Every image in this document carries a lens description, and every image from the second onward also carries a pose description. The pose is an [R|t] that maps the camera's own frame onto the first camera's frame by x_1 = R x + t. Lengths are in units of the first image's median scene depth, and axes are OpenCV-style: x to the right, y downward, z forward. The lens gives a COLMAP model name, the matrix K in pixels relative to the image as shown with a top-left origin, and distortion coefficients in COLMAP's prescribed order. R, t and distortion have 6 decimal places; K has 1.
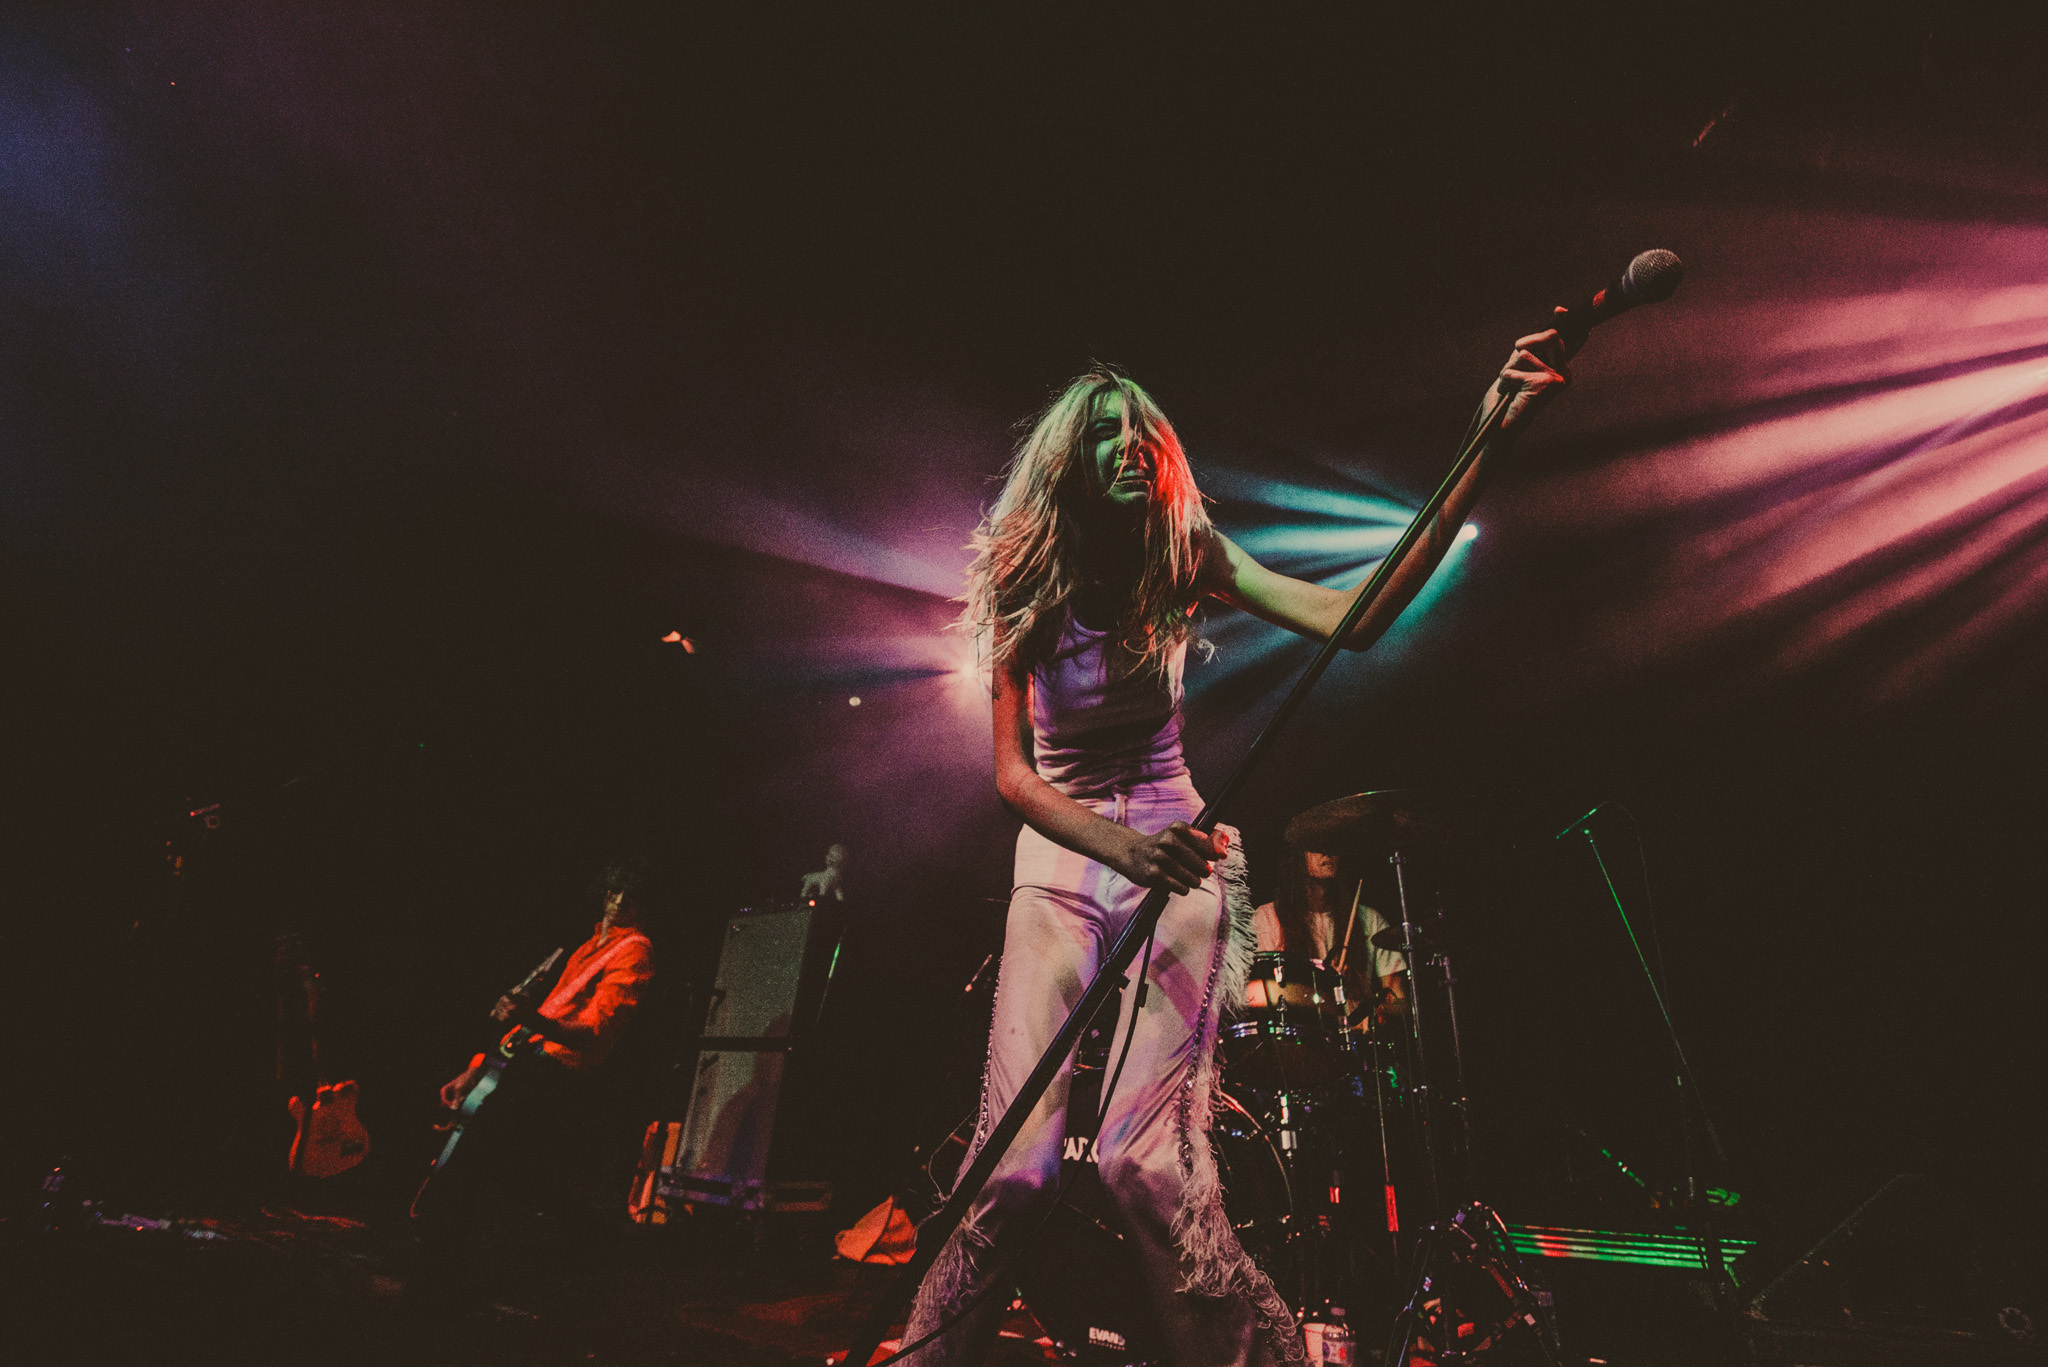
lens RADIAL K [[985.3, 0, 1032.9], [0, 985.3, 675.6], [0, 0, 1]] dist [-0.019877, -0.012182]
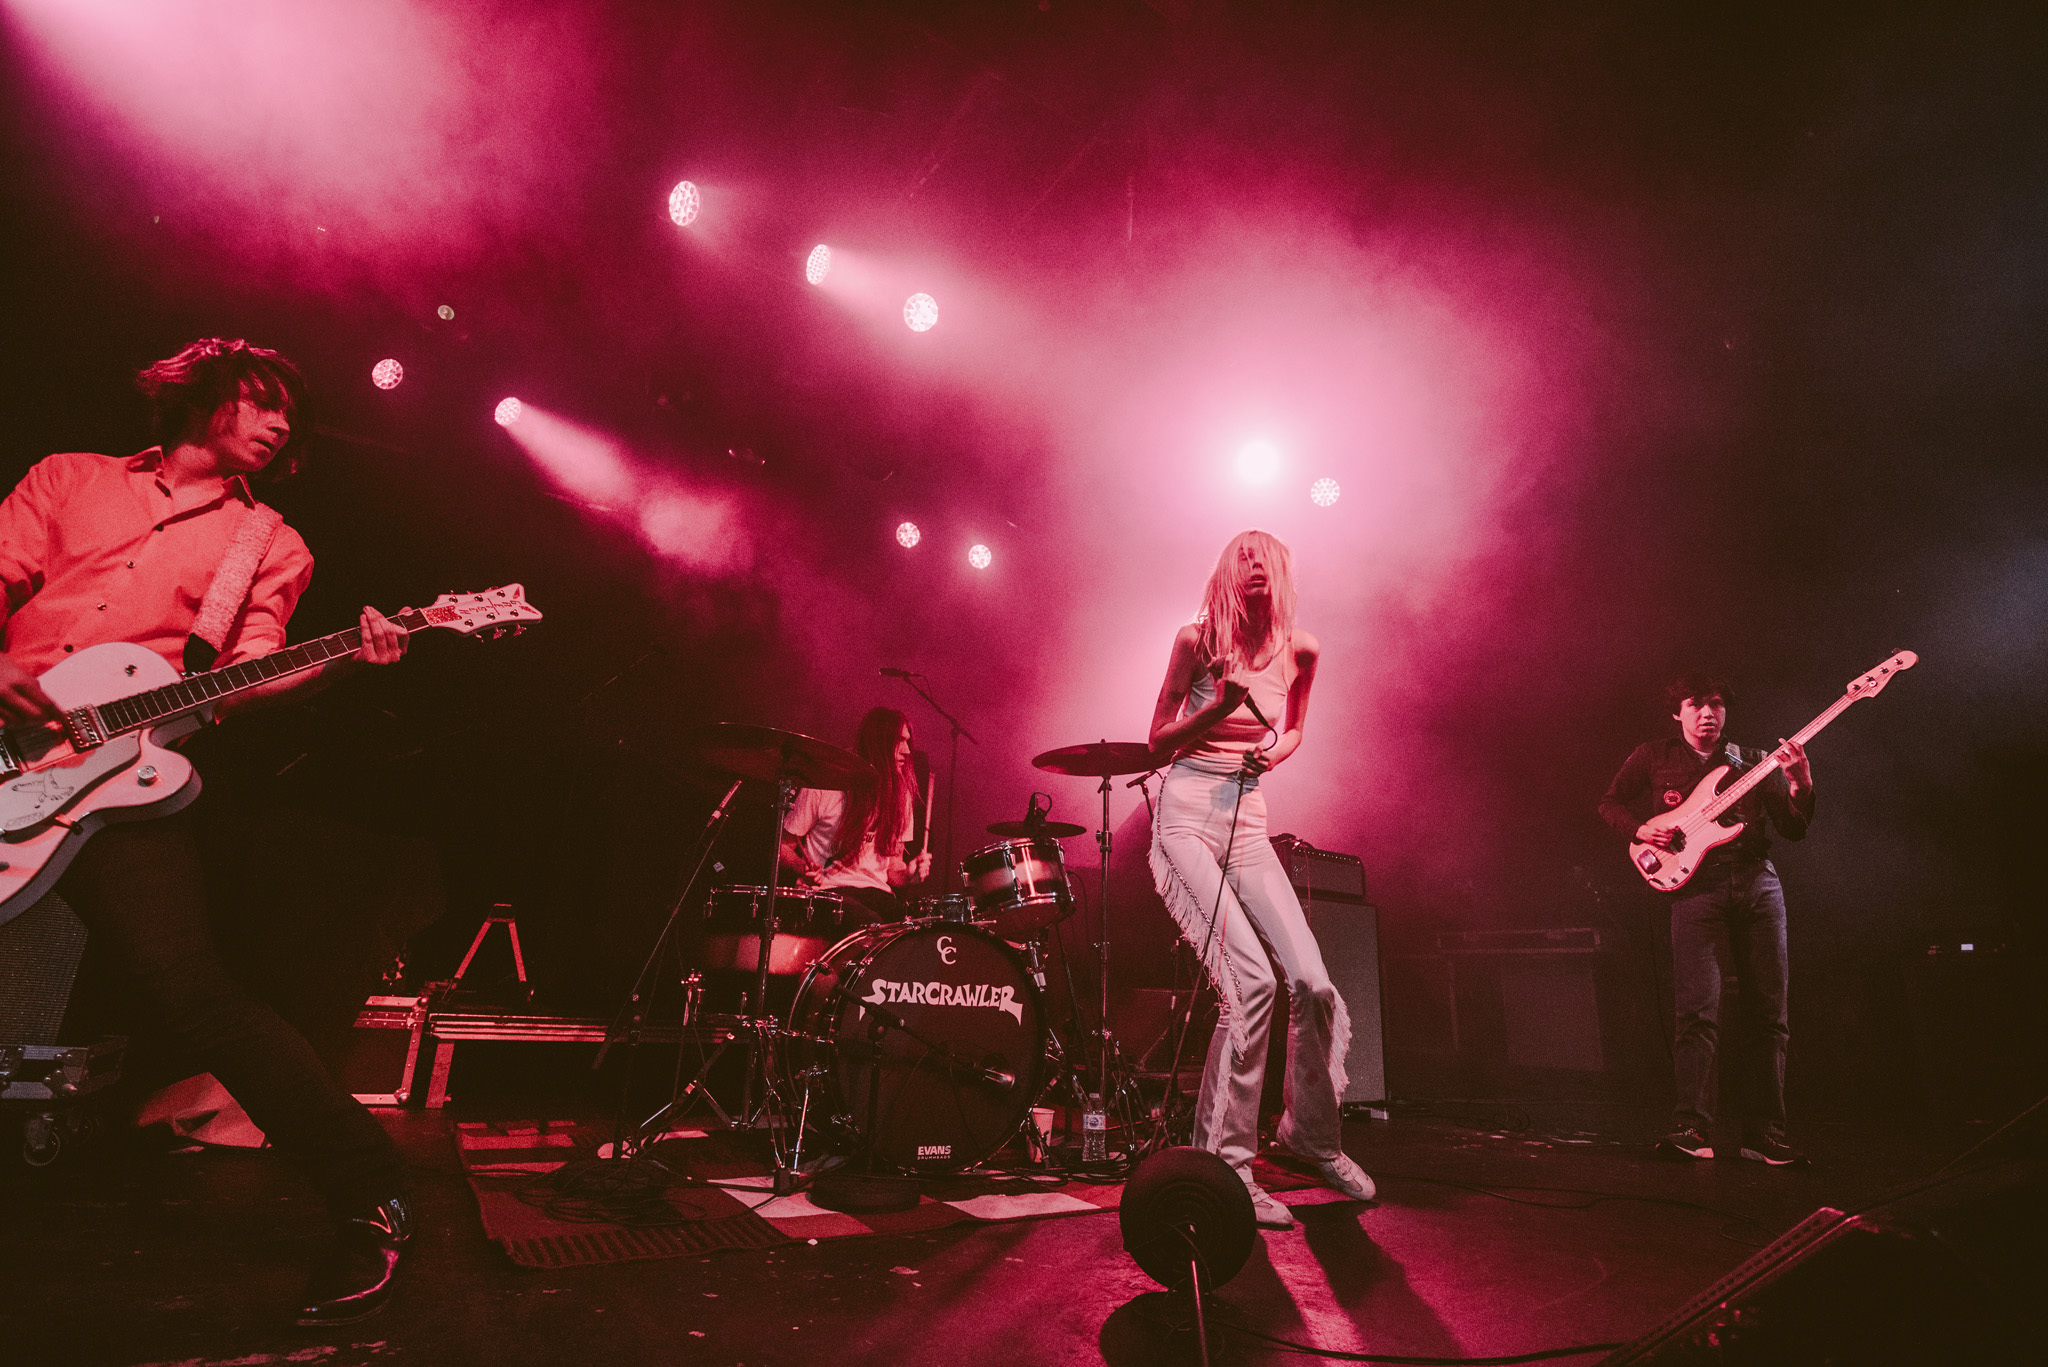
lens RADIAL K [[945.7, 0, 1016.4], [0, 945.7, 690.8], [0, 0, 1]] dist [-0.017408, -0.011980]
pose [[0.359029, 0.232252, 0.903967, -0.578773], [-0.412078, 0.908475, -0.069745, 0.134663], [-0.837430, -0.347465, 0.421875, 0.375040]]
